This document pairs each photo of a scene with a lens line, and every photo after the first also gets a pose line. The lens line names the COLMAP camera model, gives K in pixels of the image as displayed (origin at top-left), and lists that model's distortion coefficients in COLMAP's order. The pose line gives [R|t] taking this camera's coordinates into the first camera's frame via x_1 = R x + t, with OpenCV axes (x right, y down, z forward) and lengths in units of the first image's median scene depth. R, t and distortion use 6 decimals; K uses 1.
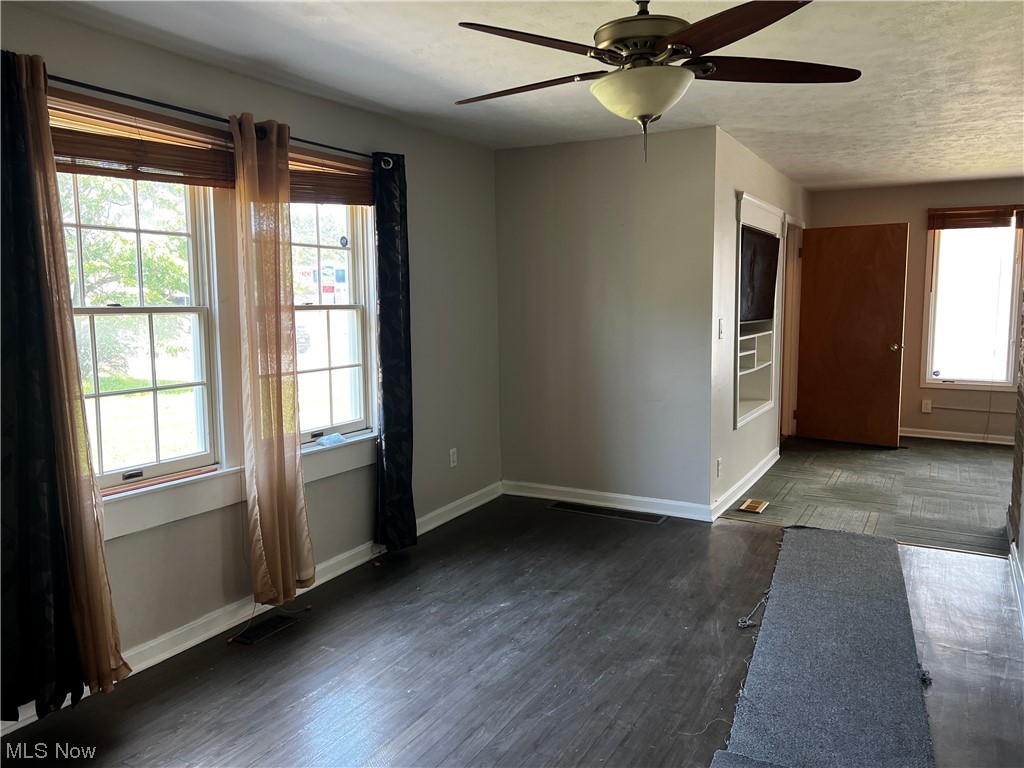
lens RADIAL K [[769.1, 0, 513.3], [0, 769.1, 383.4], [0, 0, 1]] dist [0.044160, -0.035397]
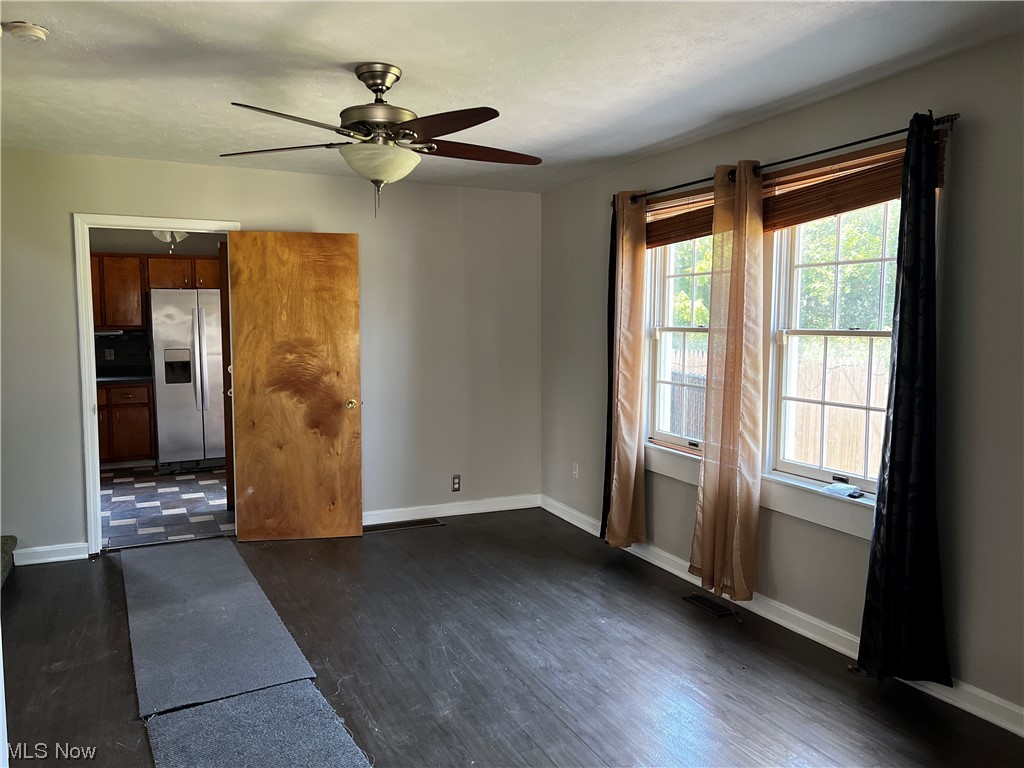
lens RADIAL K [[769.1, 0, 511.9], [0, 769.1, 389.5], [0, 0, 1]] dist [0.044160, -0.035397]
pose [[-0.584209, 0.081785, -0.807472, 0.802015], [-0.086697, 0.982928, 0.162282, -0.172798], [0.806959, 0.164812, -0.567145, 1.432902]]
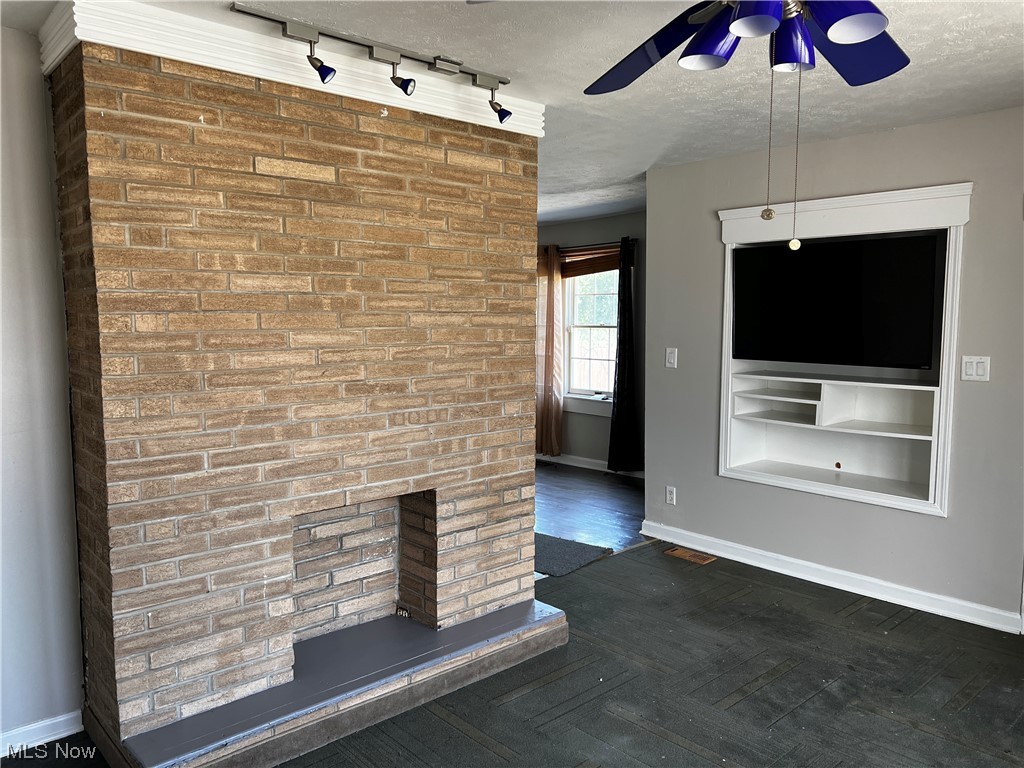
lens RADIAL K [[769.1, 0, 508.0], [0, 769.1, 385.0], [0, 0, 1]] dist [0.044160, -0.035397]
pose [[-0.320859, 0.091528, -0.942694, 1.953444], [-0.104204, 0.985866, 0.131186, -0.218166], [0.941377, 0.140325, -0.306786, 1.664405]]
